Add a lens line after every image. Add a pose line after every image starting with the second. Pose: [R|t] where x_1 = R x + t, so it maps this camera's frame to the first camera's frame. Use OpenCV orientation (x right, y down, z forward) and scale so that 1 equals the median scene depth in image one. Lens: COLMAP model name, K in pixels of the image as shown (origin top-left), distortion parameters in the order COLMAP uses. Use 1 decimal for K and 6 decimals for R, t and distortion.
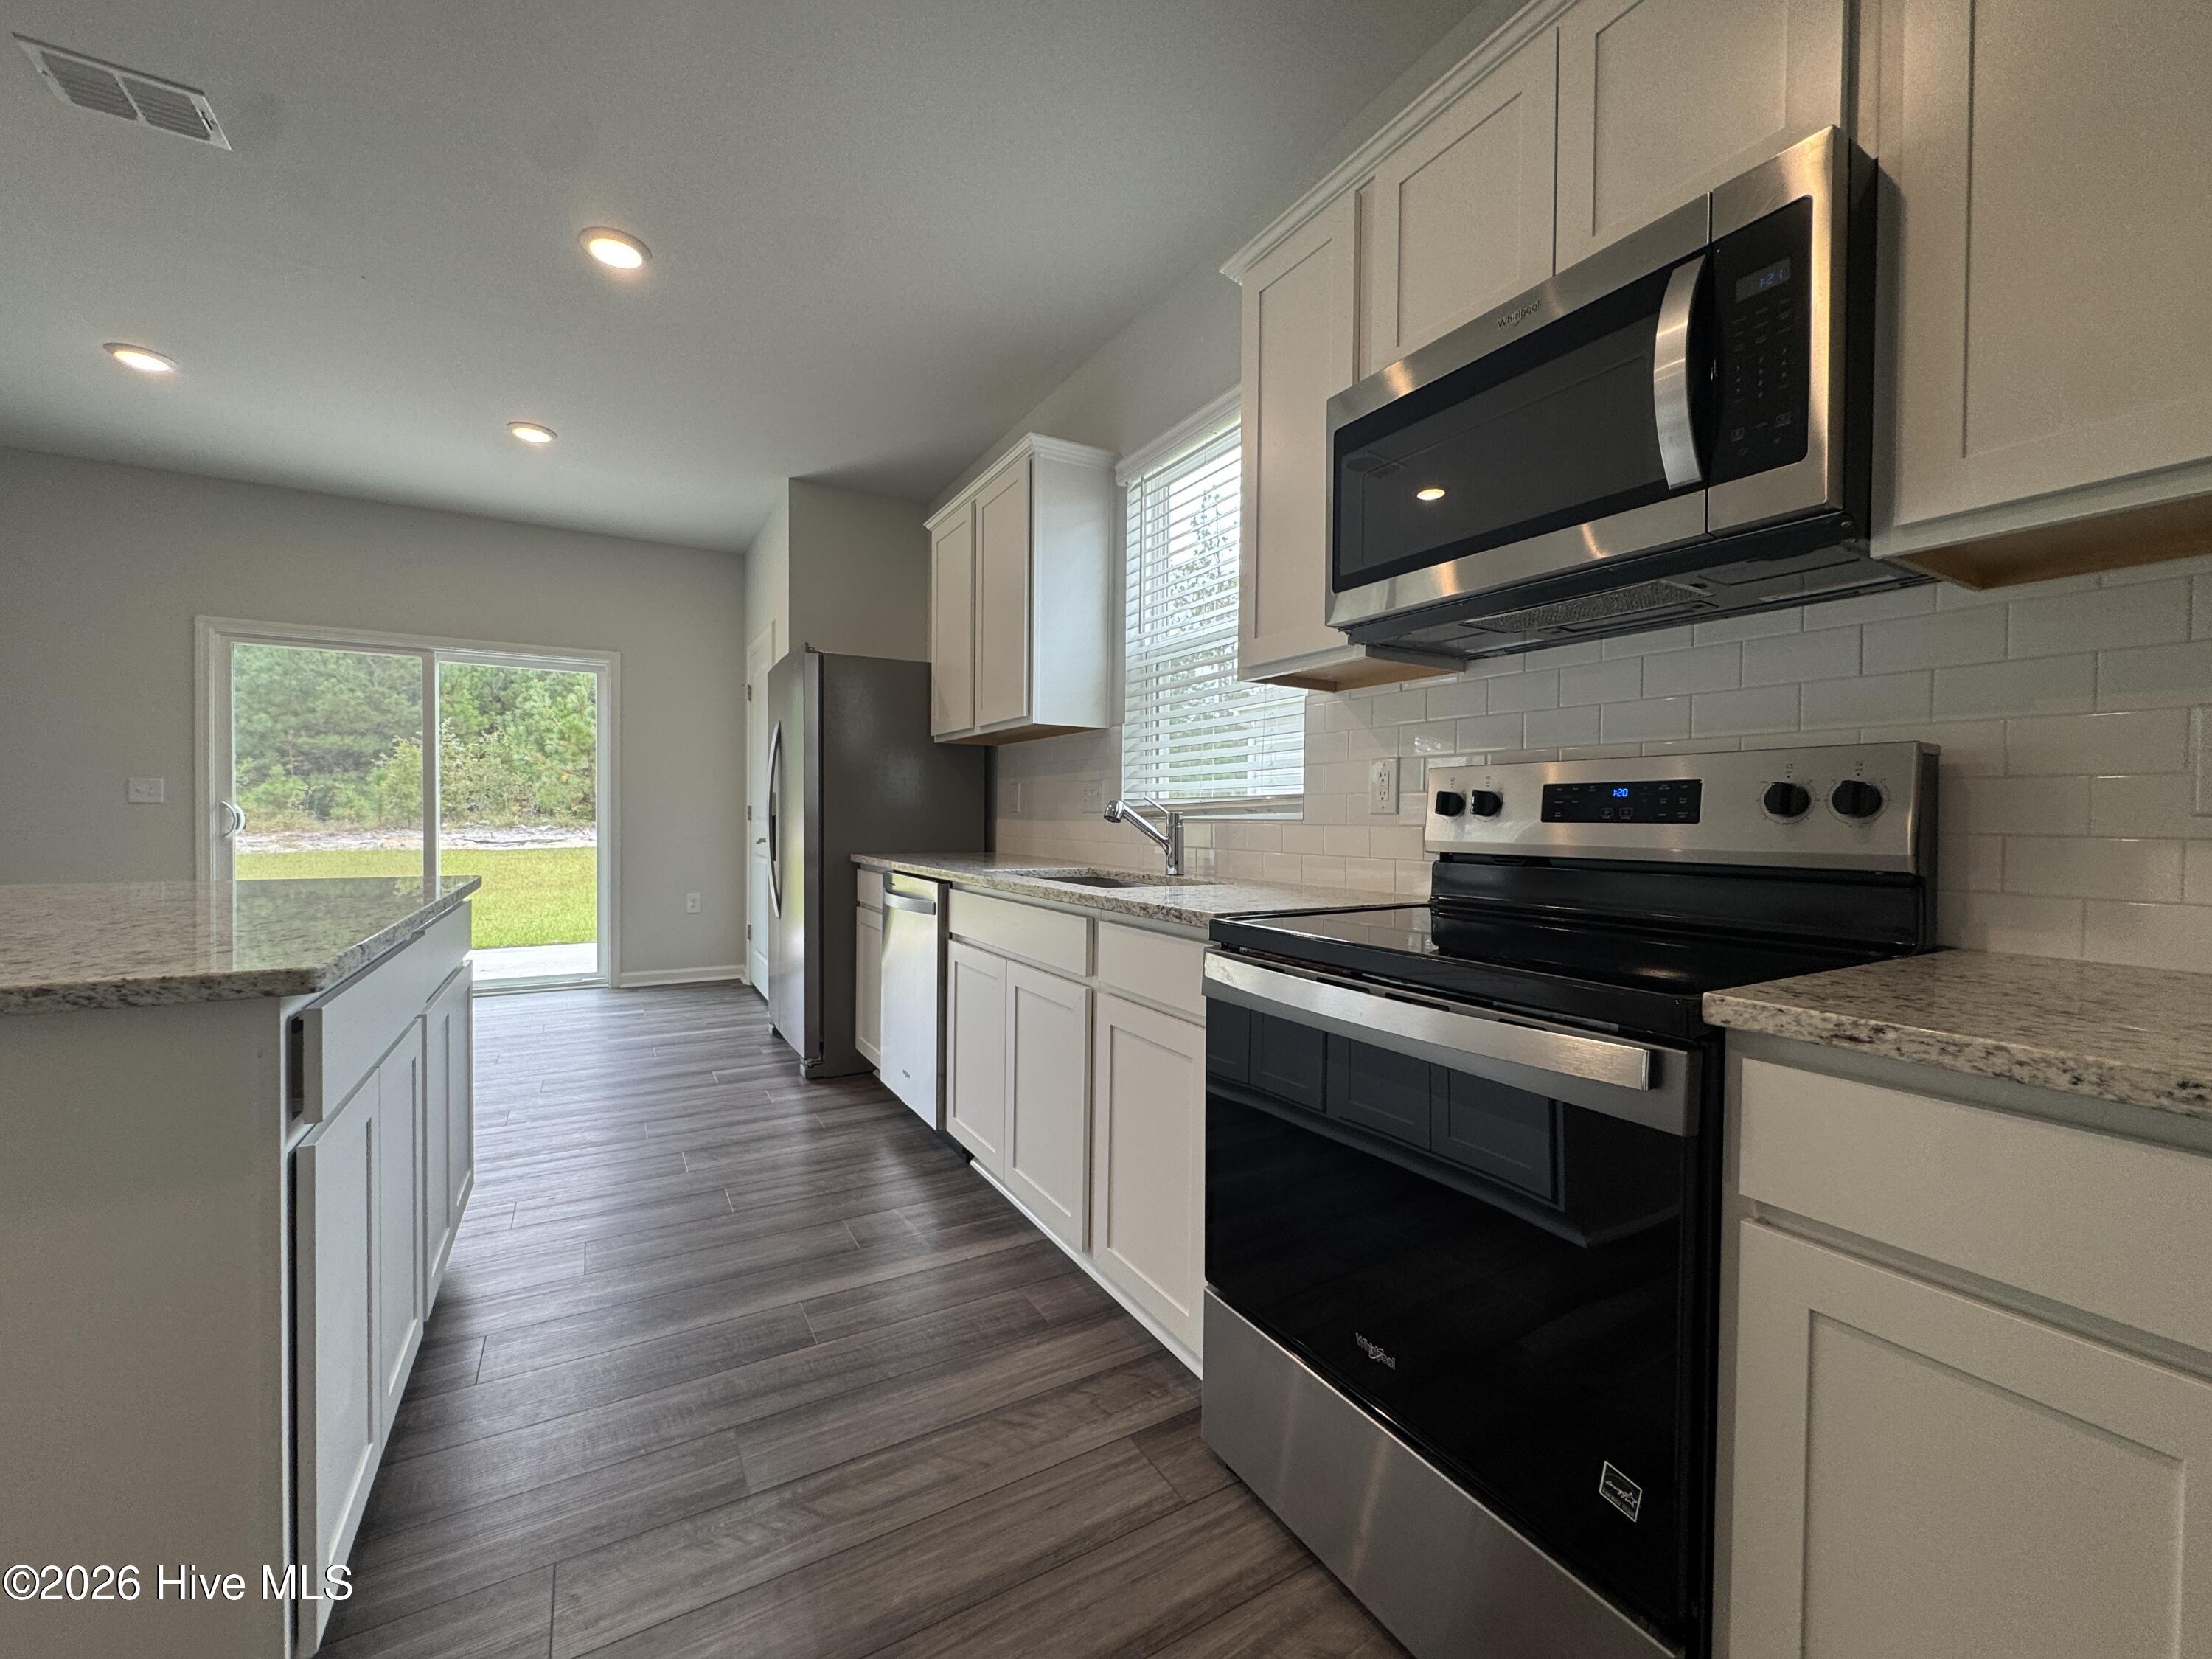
lens RADIAL K [[881.0, 0, 1106.0], [0, 881.0, 829.5], [0, 0, 1]] dist [-0.000539, 0.000013]
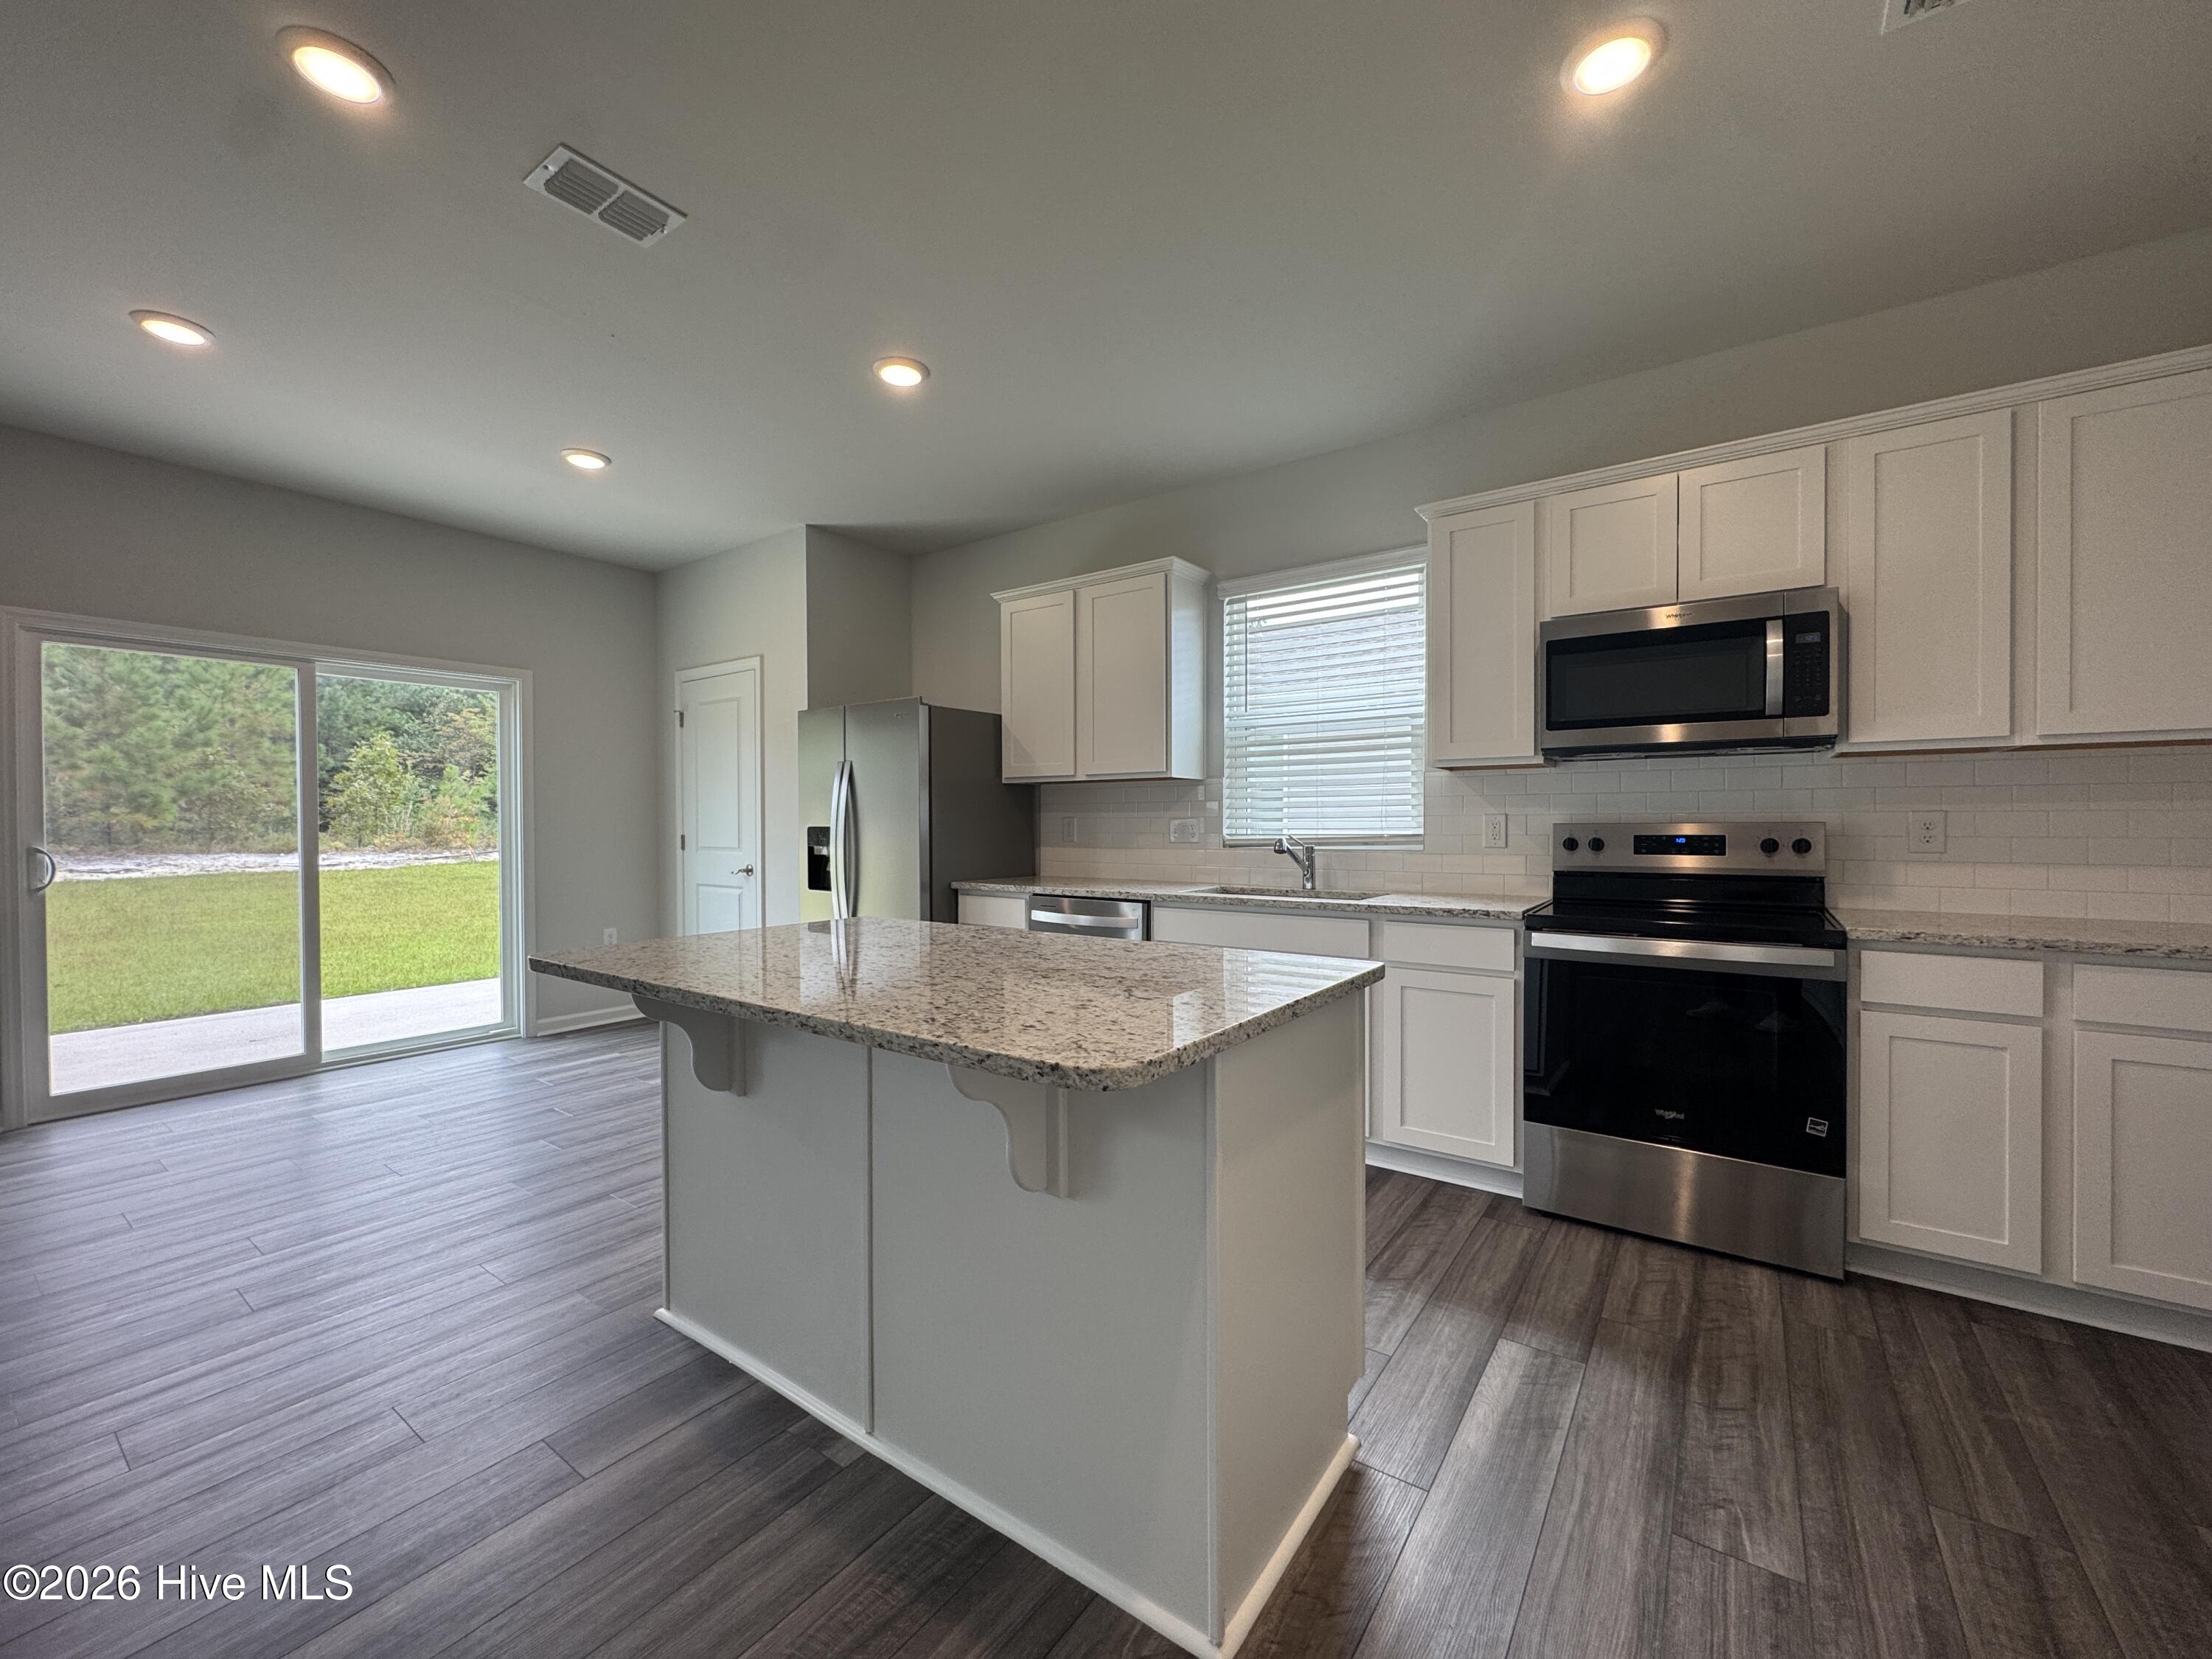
lens RADIAL K [[881.0, 0, 1106.0], [0, 881.0, 829.5], [0, 0, 1]] dist [-0.000539, 0.000013]
pose [[0.911201, -0.016124, 0.411646, -0.869953], [0.018259, 0.999832, -0.001254, -0.052981], [-0.411556, 0.008659, 0.911343, -0.179465]]
